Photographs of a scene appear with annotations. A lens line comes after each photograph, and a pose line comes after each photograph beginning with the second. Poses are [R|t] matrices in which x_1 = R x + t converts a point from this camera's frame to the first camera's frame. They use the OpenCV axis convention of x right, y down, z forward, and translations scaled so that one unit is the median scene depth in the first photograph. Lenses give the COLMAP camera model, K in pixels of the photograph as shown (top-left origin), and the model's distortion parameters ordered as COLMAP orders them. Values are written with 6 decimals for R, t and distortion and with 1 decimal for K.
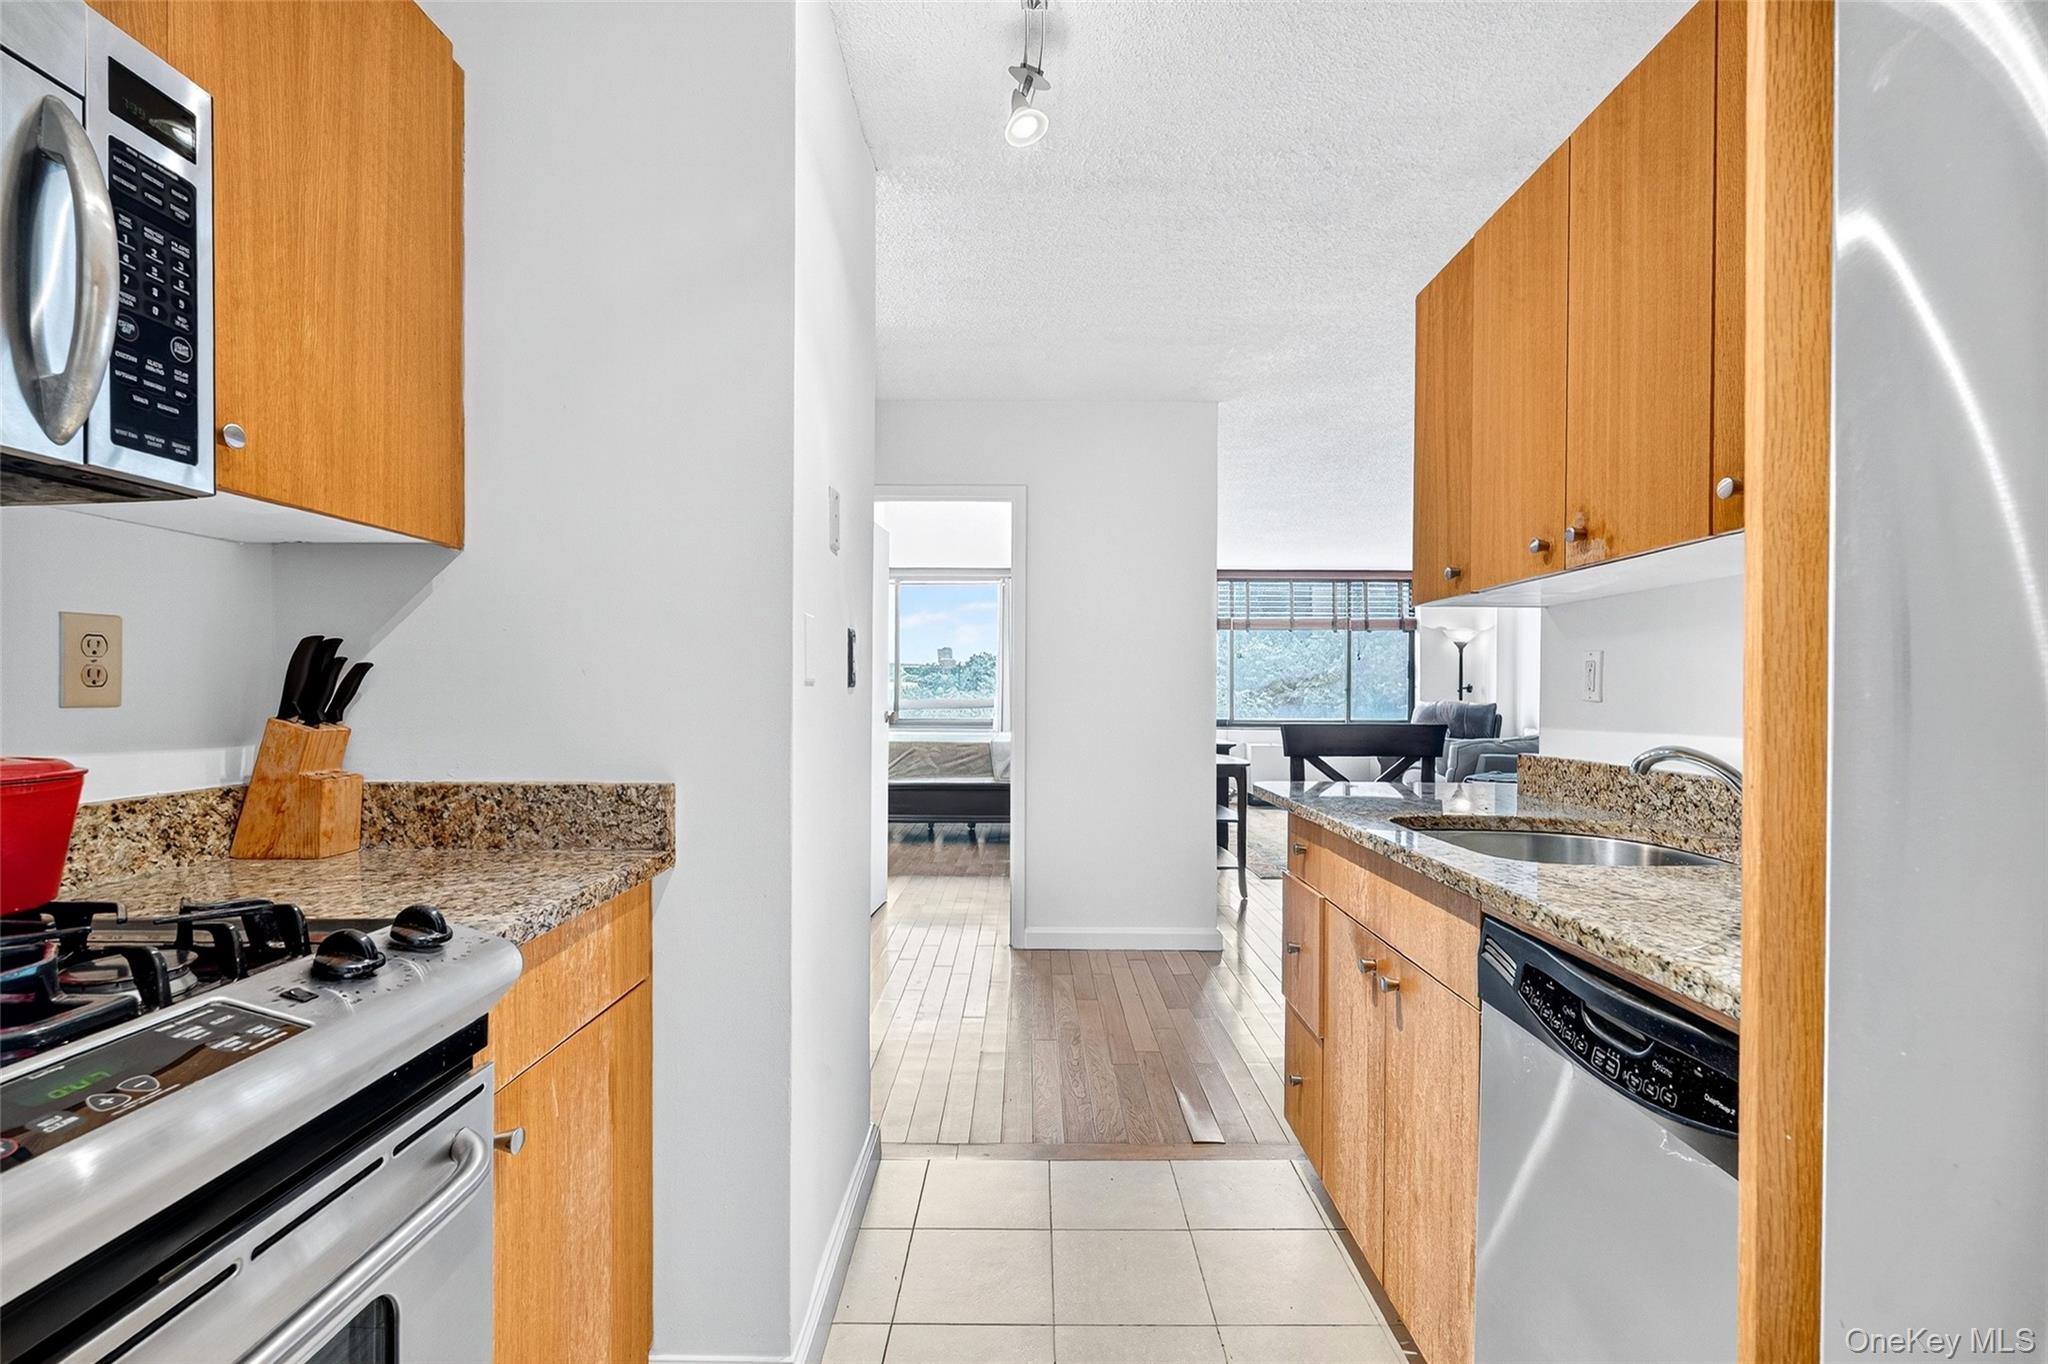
lens RADIAL K [[907.4, 0, 1026.9], [0, 907.4, 687.2], [0, 0, 1]] dist [-0.002069, -0.000155]
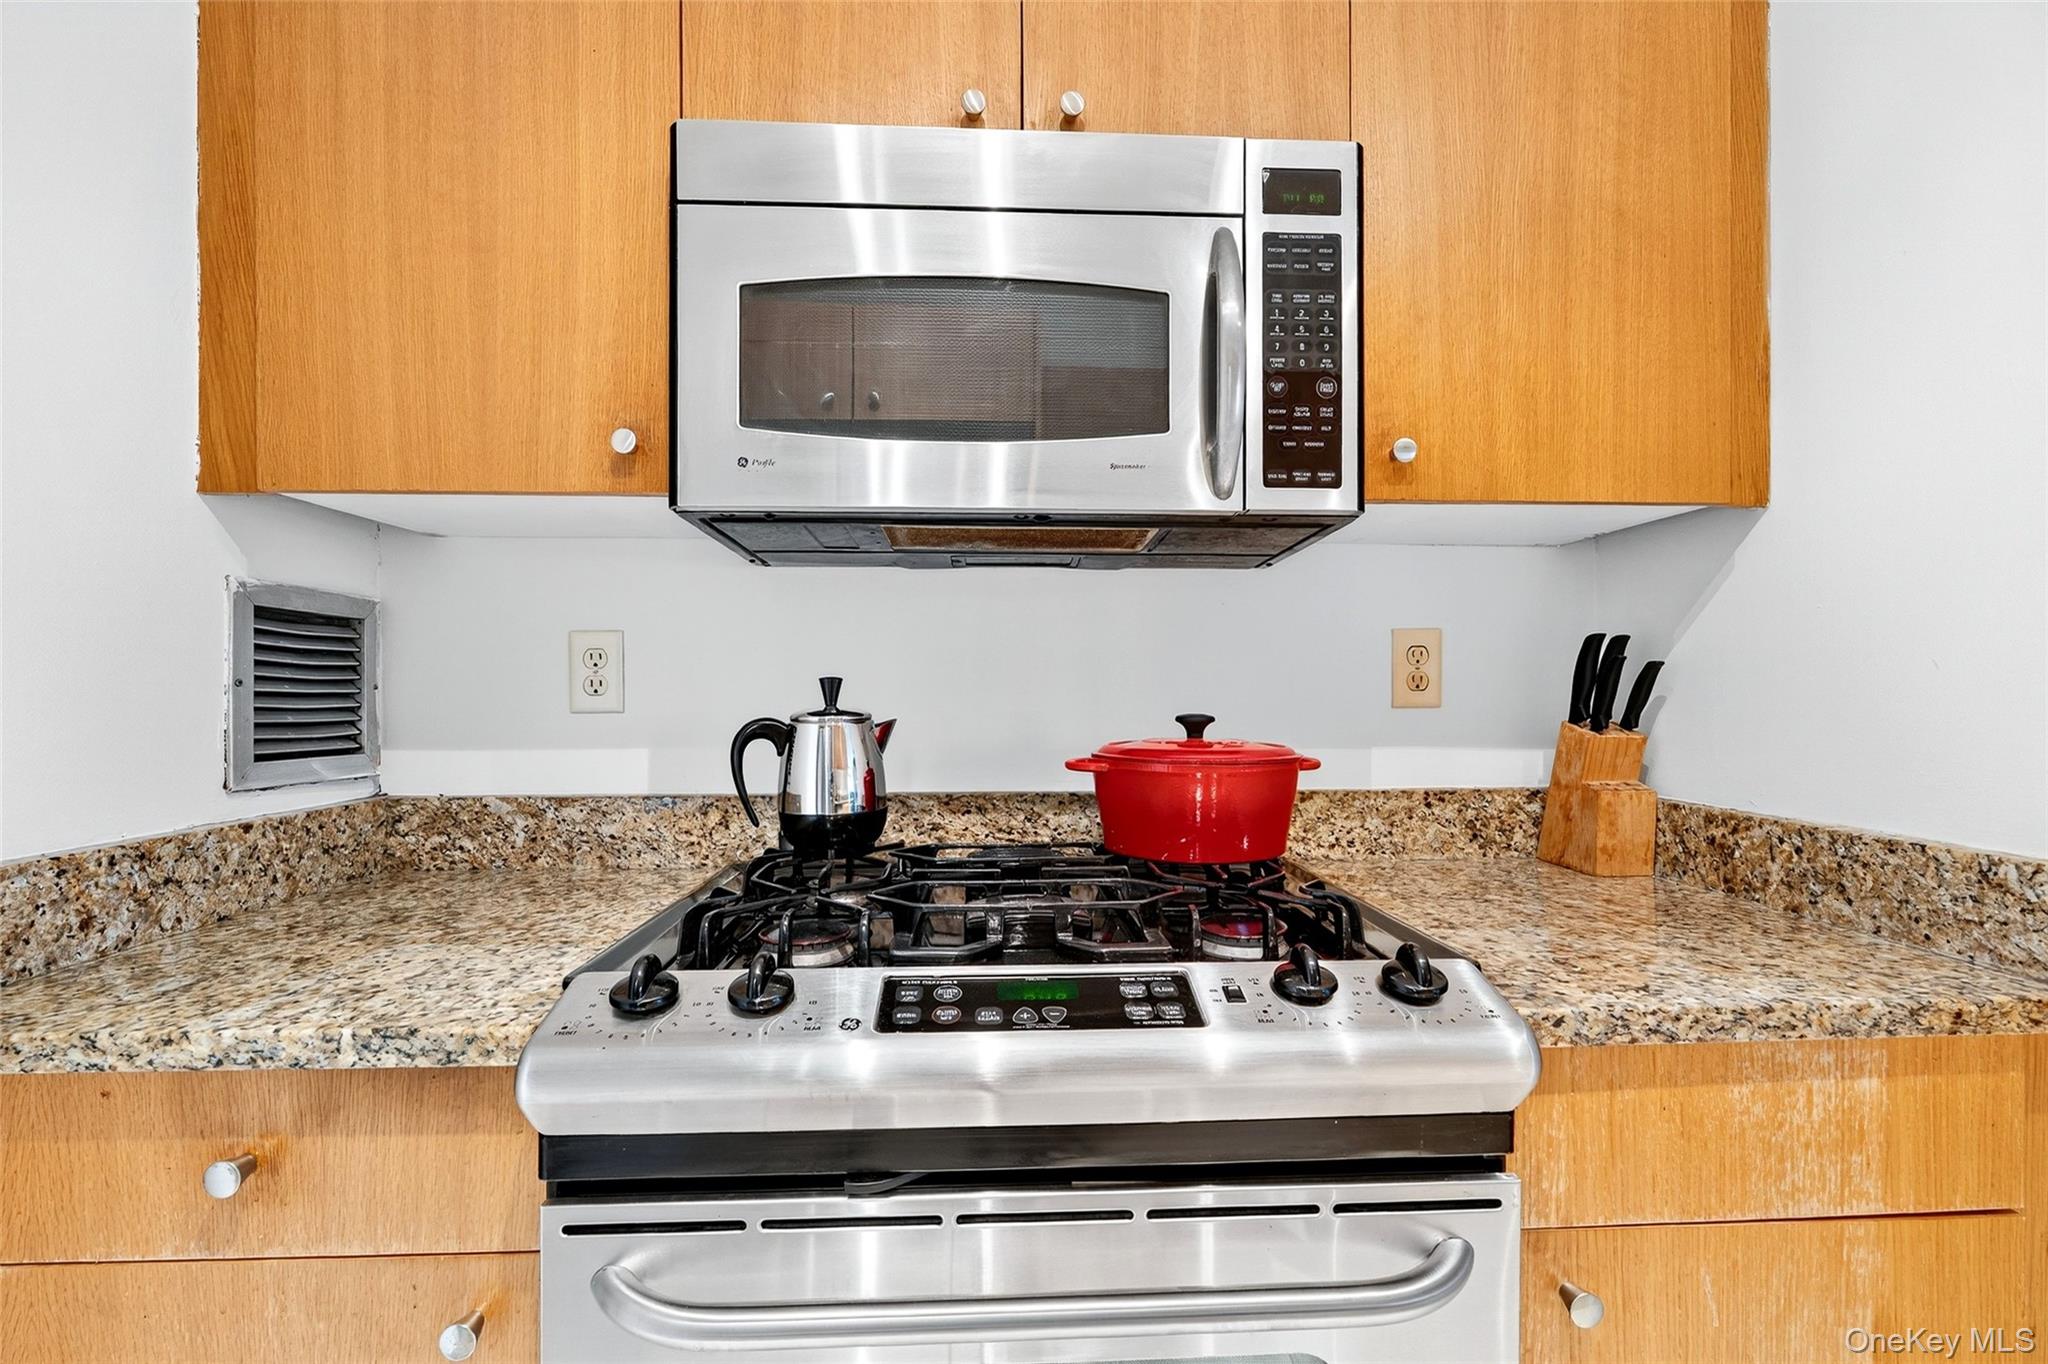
lens RADIAL K [[907.4, 0, 1026.9], [0, 907.4, 687.2], [0, 0, 1]] dist [-0.002069, -0.000155]
pose [[0.054692, -0.006799, -0.998480, 0.111845], [0.003894, 0.999971, -0.006595, 0.001499], [0.998496, -0.003528, 0.054717, 0.398802]]
